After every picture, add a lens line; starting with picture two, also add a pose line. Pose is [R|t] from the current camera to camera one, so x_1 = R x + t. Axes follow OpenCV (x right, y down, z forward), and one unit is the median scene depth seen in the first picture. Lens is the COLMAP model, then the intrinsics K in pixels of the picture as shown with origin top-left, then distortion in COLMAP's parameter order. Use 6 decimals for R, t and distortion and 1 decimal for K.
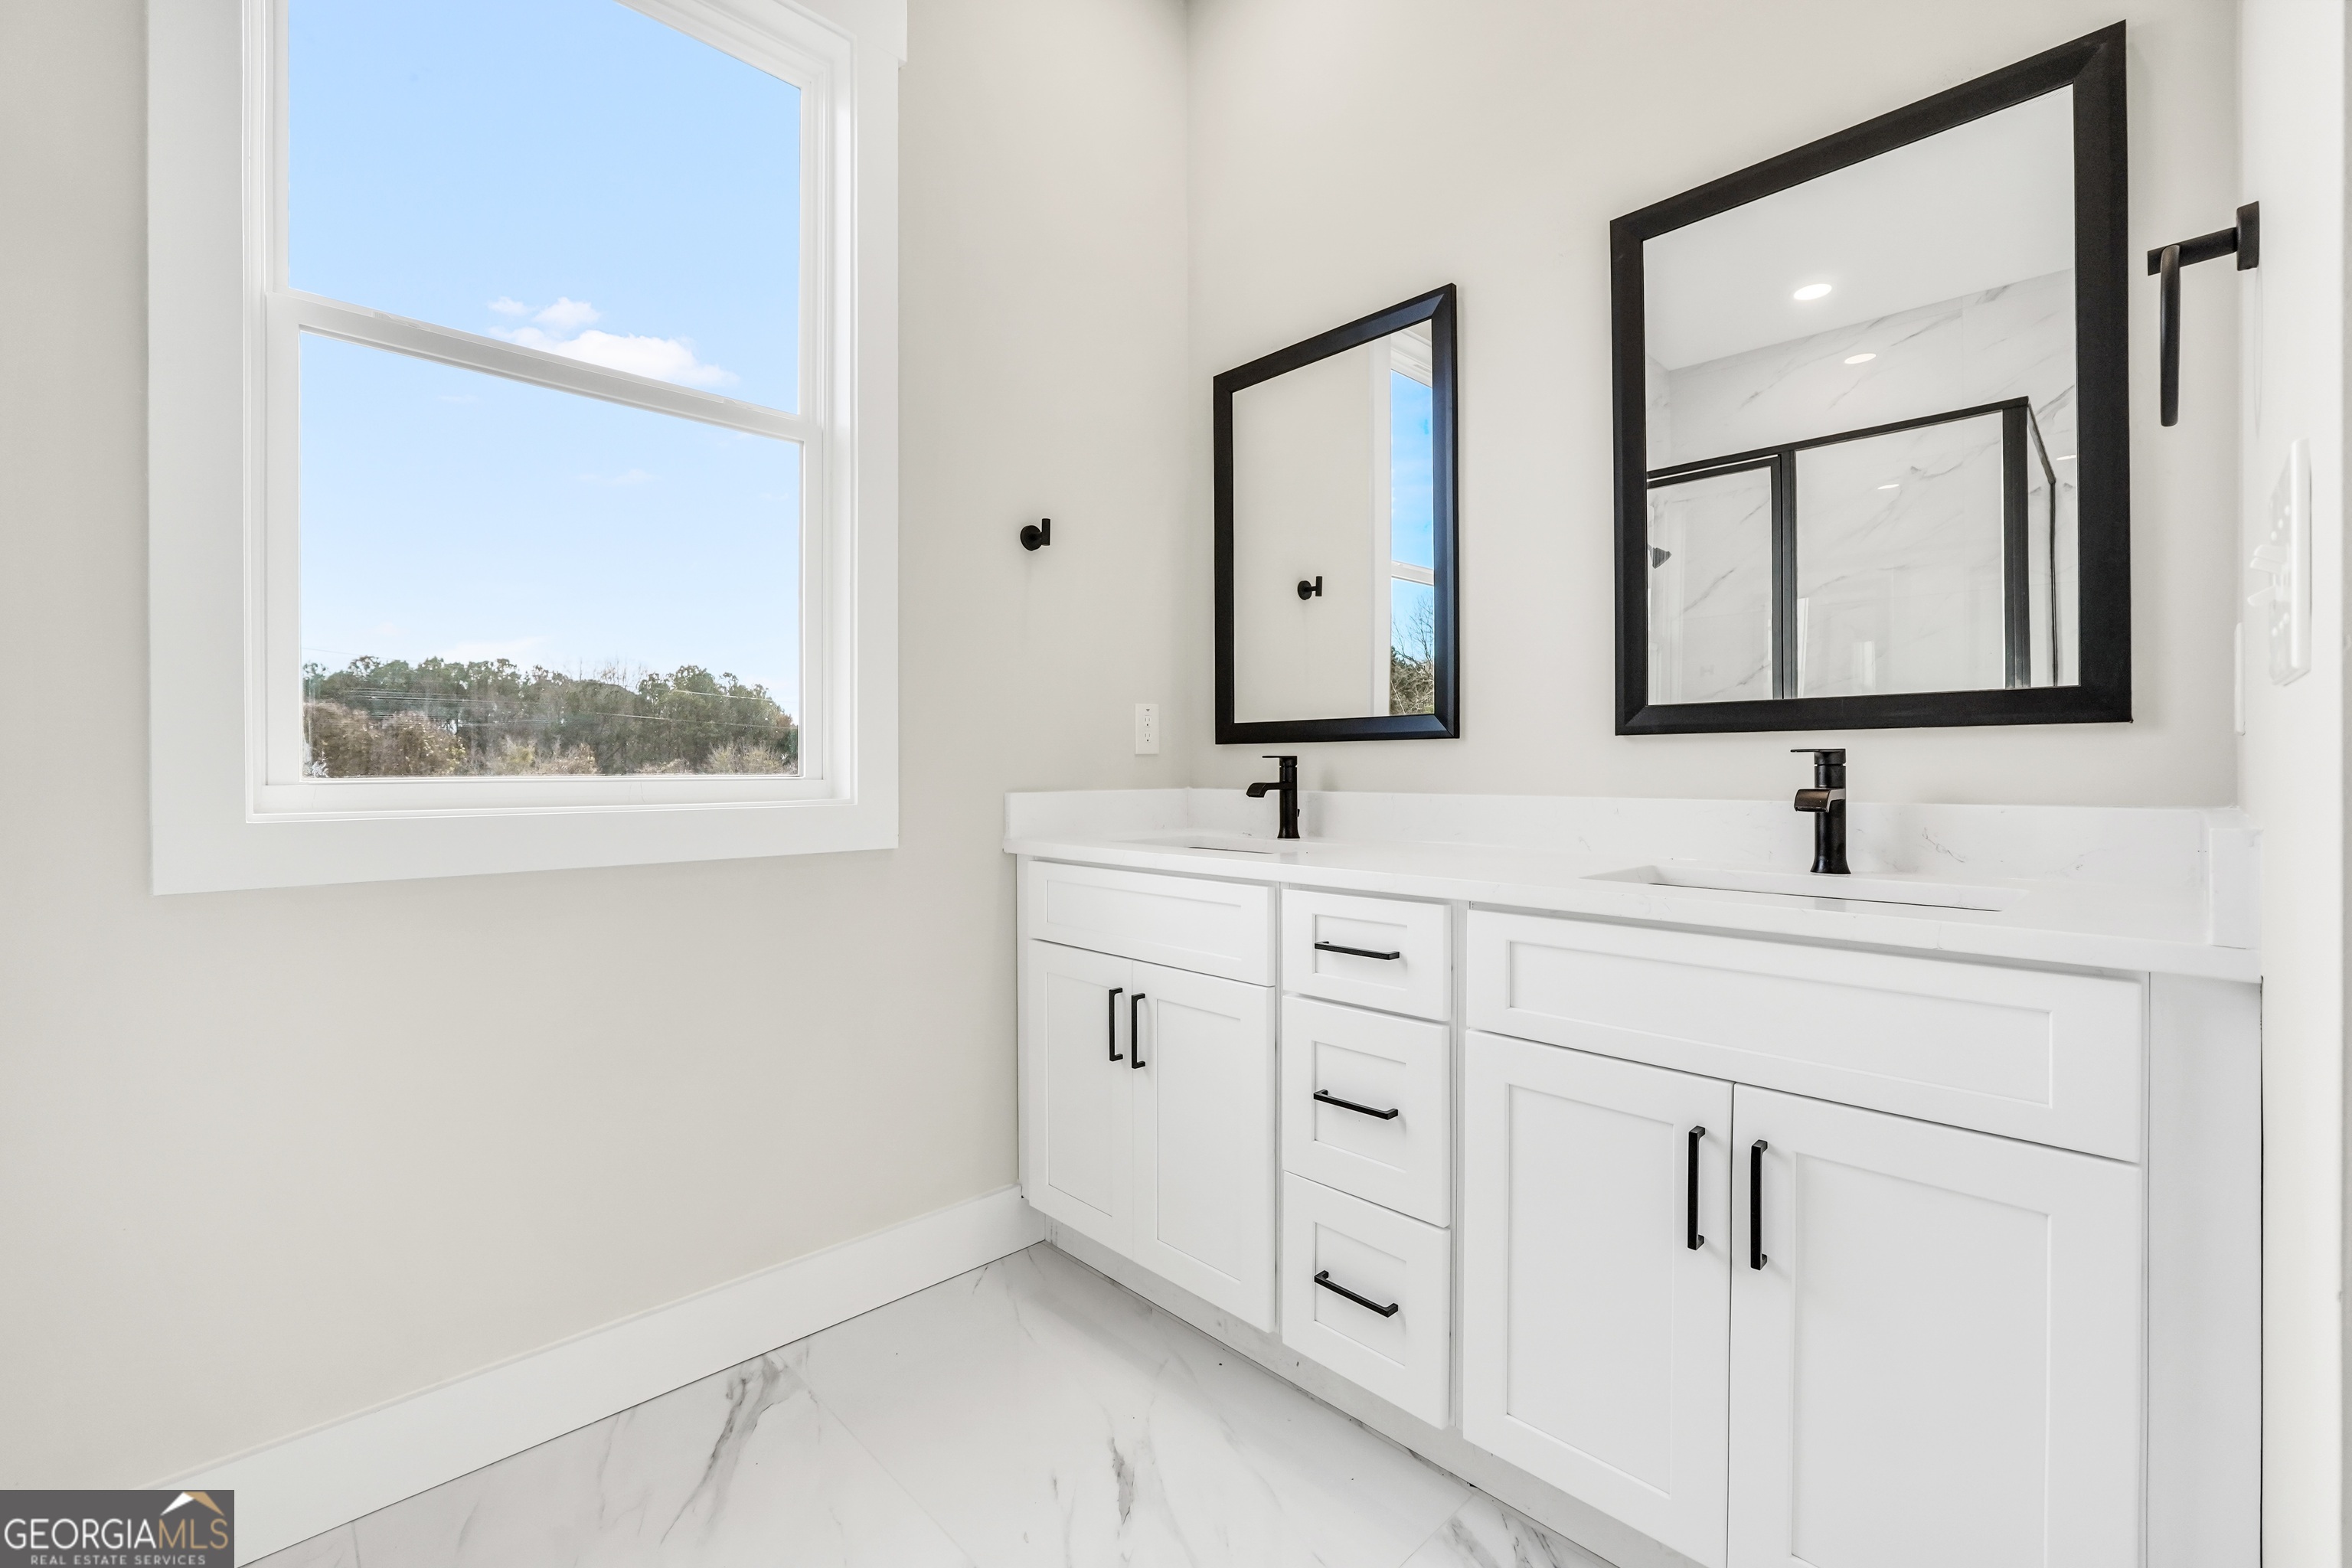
lens RADIAL K [[996.4, 0, 1191.3], [0, 996.4, 763.4], [0, 0, 1]] dist [0.010474, -0.000043]
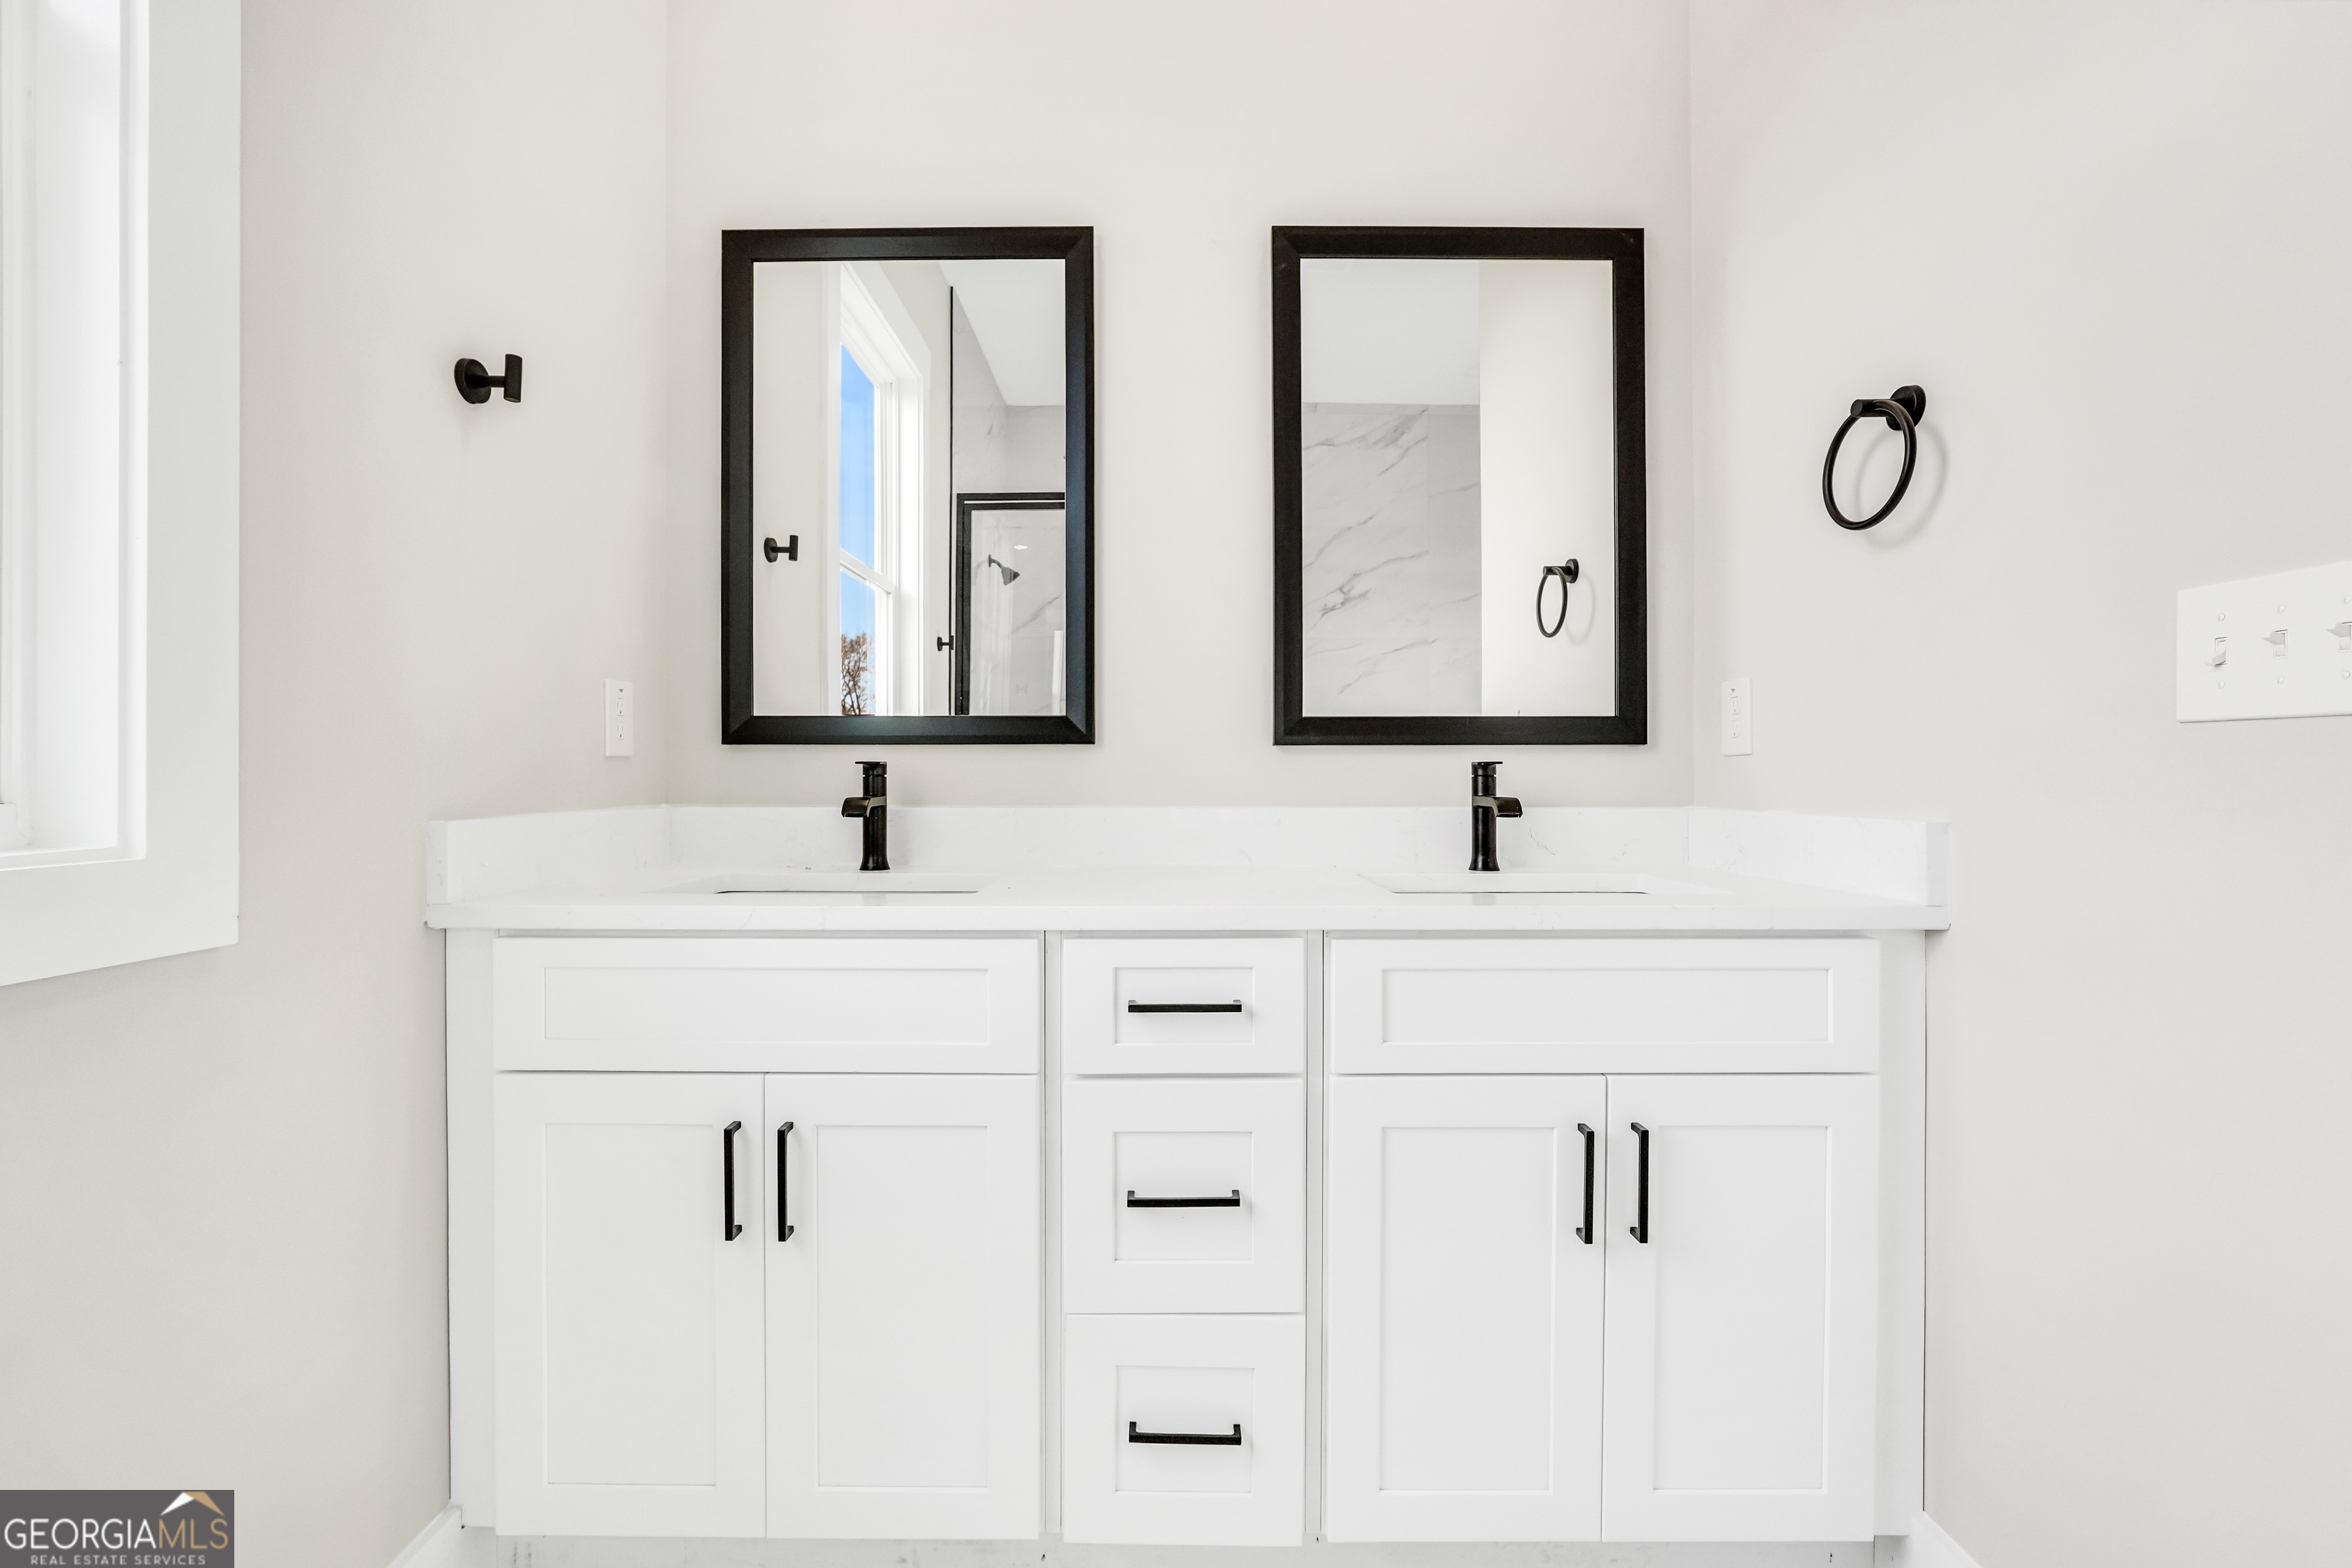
lens RADIAL K [[1022.1, 0, 1166.0], [0, 1022.1, 763.4], [0, 0, 1]] dist [-0.020079, 0.007406]
pose [[0.709263, 0.011294, 0.704854, -0.390302], [-0.004248, 0.999922, -0.011747, 0.002242], [-0.704931, 0.005337, 0.709256, 0.394046]]
